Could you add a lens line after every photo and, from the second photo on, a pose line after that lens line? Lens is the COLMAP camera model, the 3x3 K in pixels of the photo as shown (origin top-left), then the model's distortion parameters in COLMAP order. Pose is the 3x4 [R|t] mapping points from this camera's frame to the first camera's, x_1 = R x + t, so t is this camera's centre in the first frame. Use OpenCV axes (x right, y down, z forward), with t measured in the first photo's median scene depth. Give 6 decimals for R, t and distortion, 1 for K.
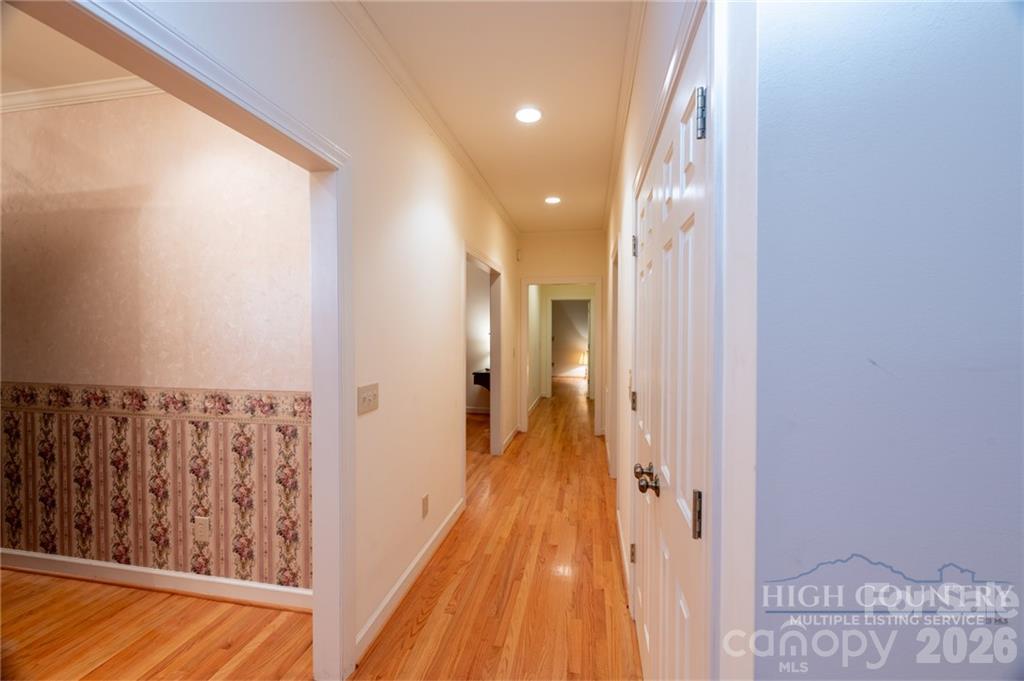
lens RADIAL K [[406.2, 0, 514.2], [0, 406.2, 339.7], [0, 0, 1]] dist [0.001251, -0.000293]
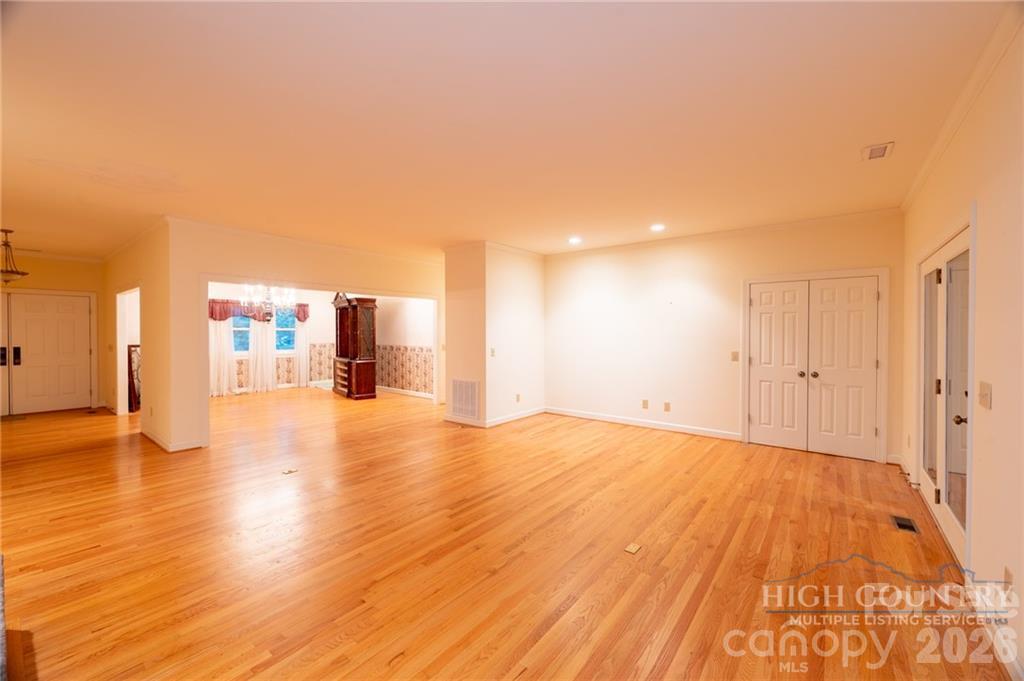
lens RADIAL K [[406.2, 0, 515.0], [0, 406.2, 337.9], [0, 0, 1]] dist [0.001251, -0.000293]
pose [[0.886206, 0.005529, -0.463259, 1.973566], [-0.012537, 0.999849, -0.012049, 0.073835], [0.463122, 0.016486, 0.886141, -2.154323]]
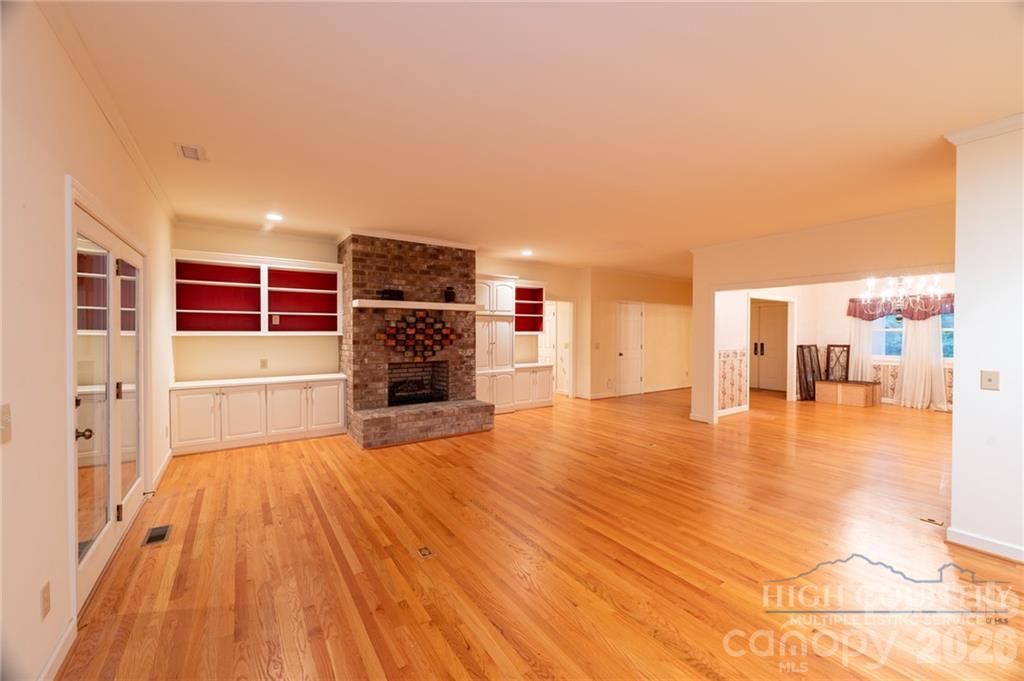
lens RADIAL K [[406.2, 0, 515.1], [0, 406.2, 336.6], [0, 0, 1]] dist [0.001251, -0.000293]
pose [[-0.709005, 0.004041, -0.705192, 2.375437], [-0.026014, 0.999153, 0.031879, 0.008749], [0.704724, 0.040947, -0.708299, 0.102600]]
